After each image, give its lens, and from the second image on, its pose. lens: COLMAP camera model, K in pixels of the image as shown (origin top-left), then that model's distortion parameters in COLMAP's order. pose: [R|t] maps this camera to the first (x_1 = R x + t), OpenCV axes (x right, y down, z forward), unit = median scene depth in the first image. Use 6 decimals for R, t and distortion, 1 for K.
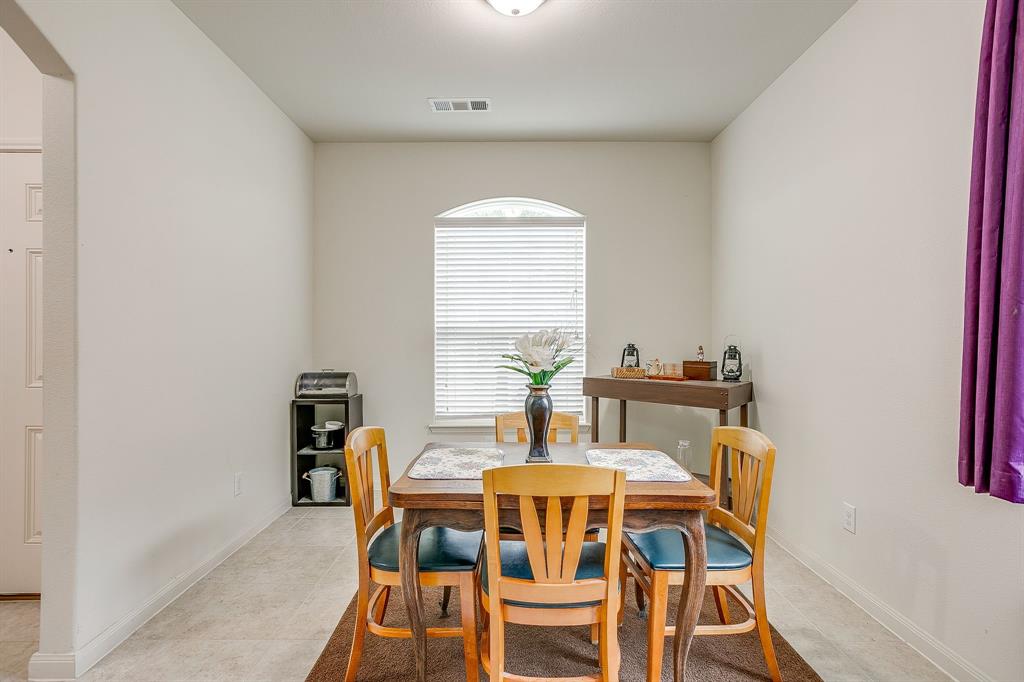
lens RADIAL K [[489.8, 0, 507.8], [0, 489.8, 342.0], [0, 0, 1]] dist [-0.011171, 0.000986]
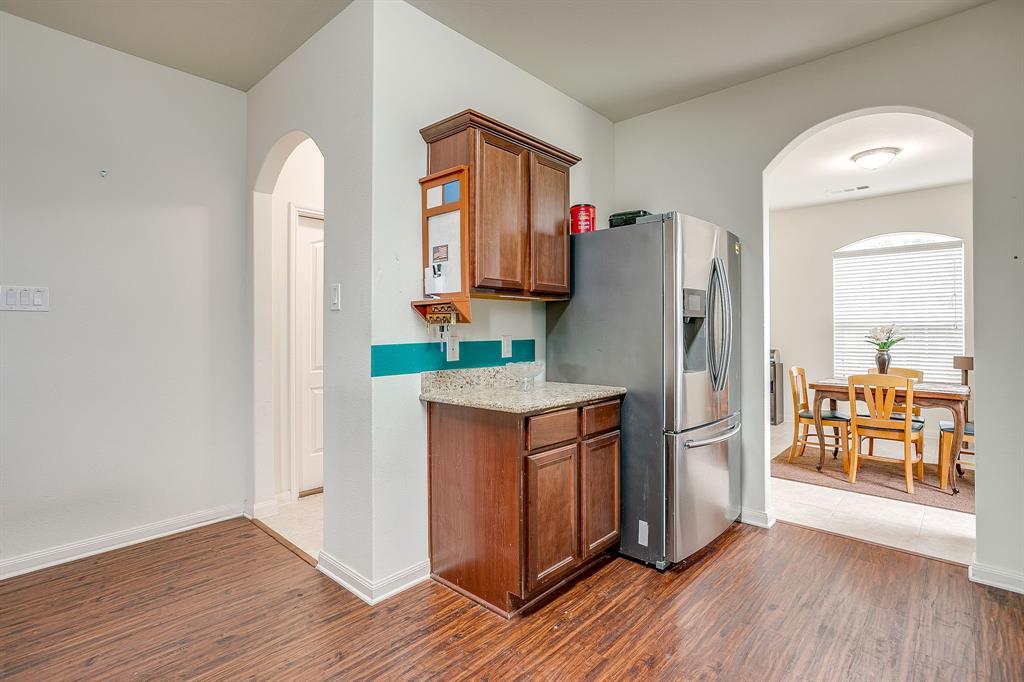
lens RADIAL K [[489.8, 0, 503.8], [0, 489.8, 331.1], [0, 0, 1]] dist [-0.011171, 0.000986]
pose [[0.725509, -0.003664, -0.688203, 0.344225], [-0.003083, 0.999958, -0.008574, 0.029341], [0.688206, 0.008343, 0.725467, -1.862629]]
